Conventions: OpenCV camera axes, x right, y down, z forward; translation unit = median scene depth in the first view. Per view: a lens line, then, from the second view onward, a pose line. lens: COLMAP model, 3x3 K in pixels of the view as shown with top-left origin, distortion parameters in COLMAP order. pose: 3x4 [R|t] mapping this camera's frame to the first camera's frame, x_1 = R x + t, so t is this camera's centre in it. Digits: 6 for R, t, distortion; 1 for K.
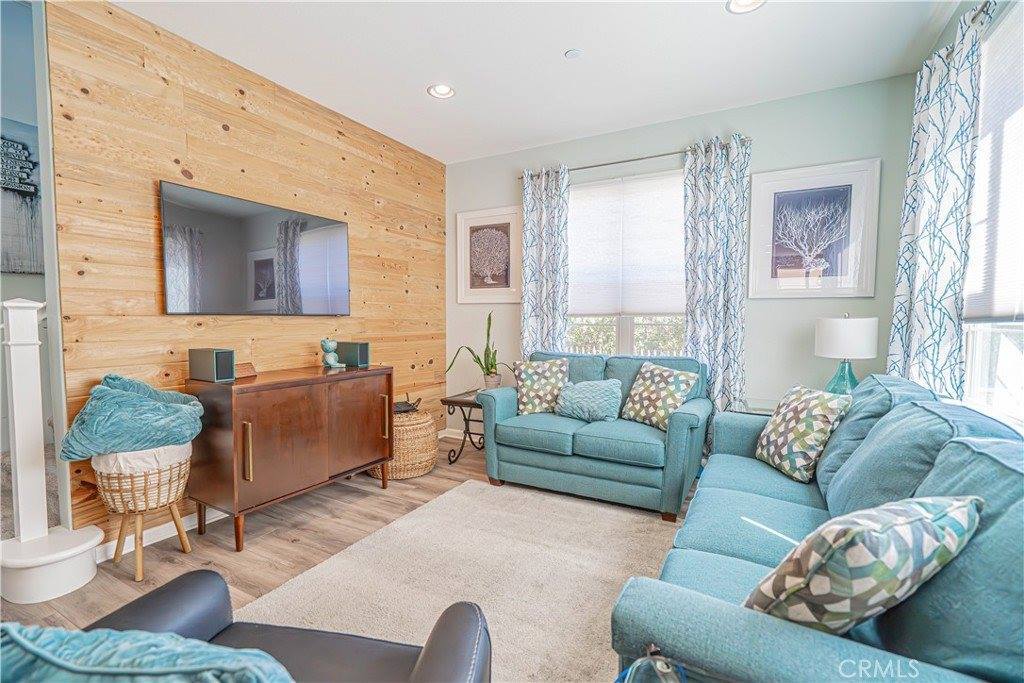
lens RADIAL K [[460.0, 0, 513.0], [0, 460.0, 344.7], [0, 0, 1]] dist [-0.002778, 0.001011]
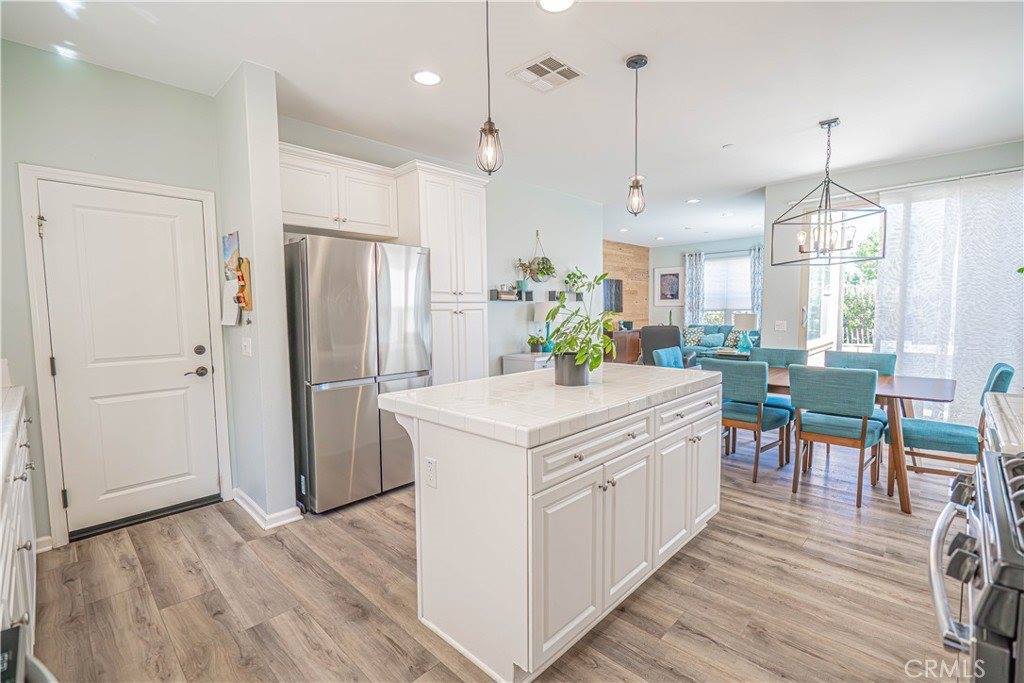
lens RADIAL K [[460.0, 0, 513.0], [0, 460.0, 344.7], [0, 0, 1]] dist [-0.002778, 0.001011]
pose [[0.963411, 0.005407, -0.267972, -0.249416], [-0.001298, 0.999879, 0.015511, 0.099864], [0.268024, -0.014596, 0.963302, -2.003299]]
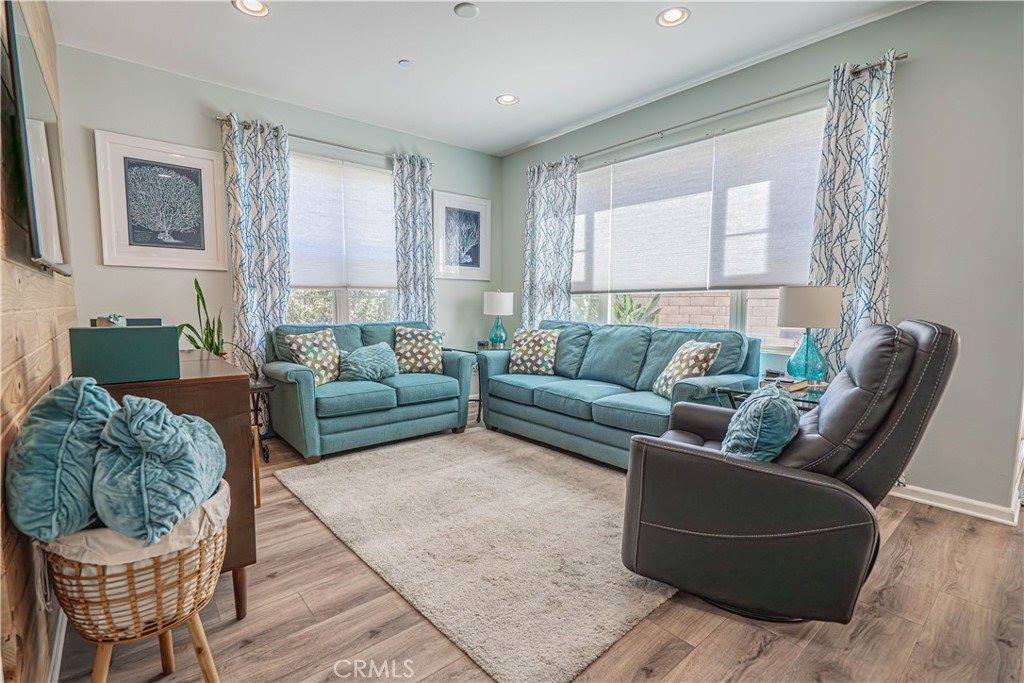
lens RADIAL K [[471.2, 0, 512.0], [0, 471.2, 341.5], [0, 0, 1]] dist [-0.008040, 0.000070]
pose [[0.359429, -0.078738, 0.929845, -0.740804], [0.049516, 0.996639, 0.065254, 0.010465], [-0.931858, 0.022588, 0.362120, 0.250321]]
